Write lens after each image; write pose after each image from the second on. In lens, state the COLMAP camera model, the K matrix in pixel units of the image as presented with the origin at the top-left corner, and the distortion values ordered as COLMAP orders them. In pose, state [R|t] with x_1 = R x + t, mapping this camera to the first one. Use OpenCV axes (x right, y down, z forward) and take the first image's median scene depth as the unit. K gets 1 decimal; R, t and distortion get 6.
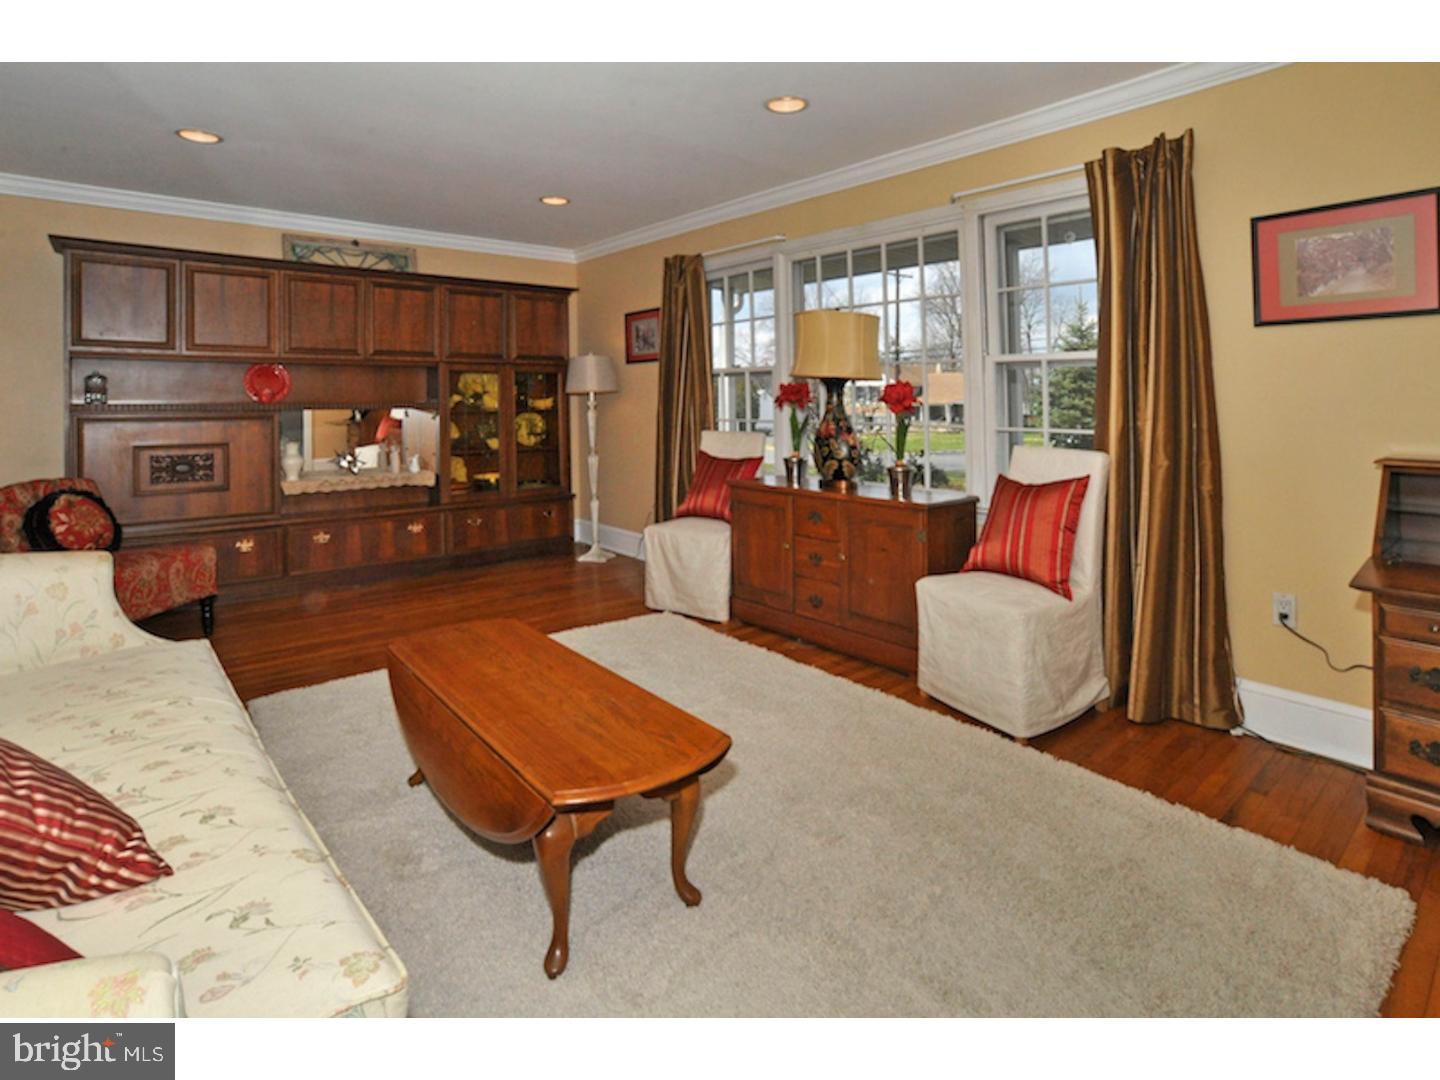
lens RADIAL K [[751.6, 0, 699.2], [0, 751.6, 539.3], [0, 0, 1]] dist [0.000181, 0.000372]
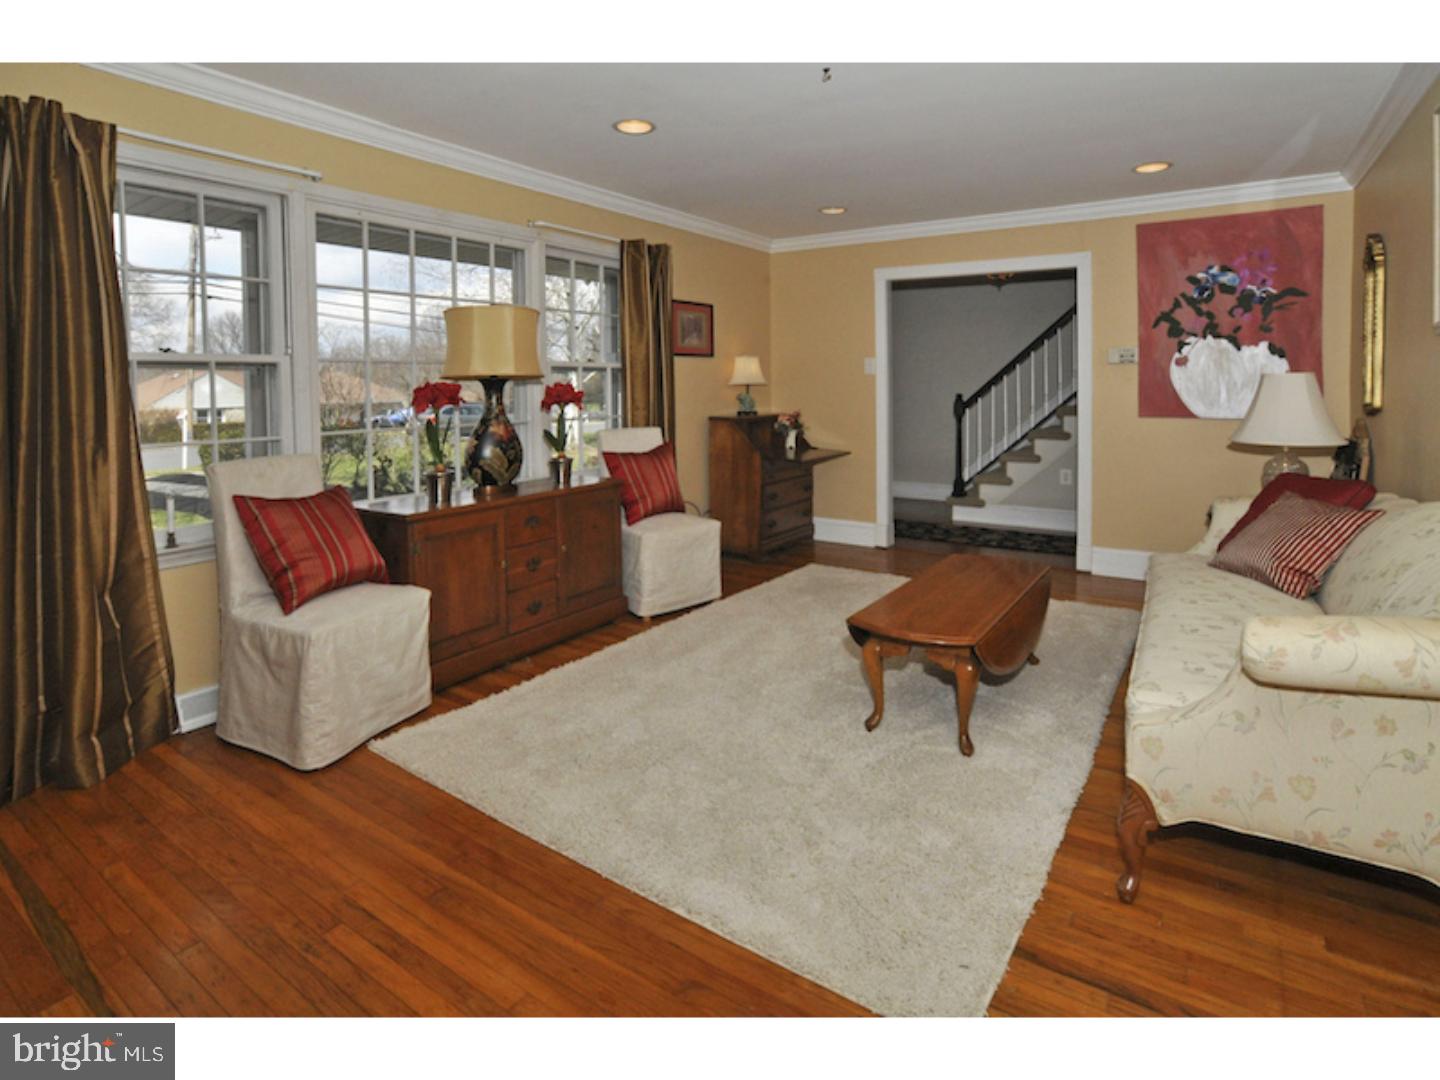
lens RADIAL K [[751.6, 0, 699.2], [0, 751.6, 539.3], [0, 0, 1]] dist [0.000181, 0.000372]
pose [[-0.269160, -0.187197, 0.944728, -0.819870], [0.194370, 0.950185, 0.243656, -0.200782], [-0.943278, 0.249209, -0.219367, 1.015844]]
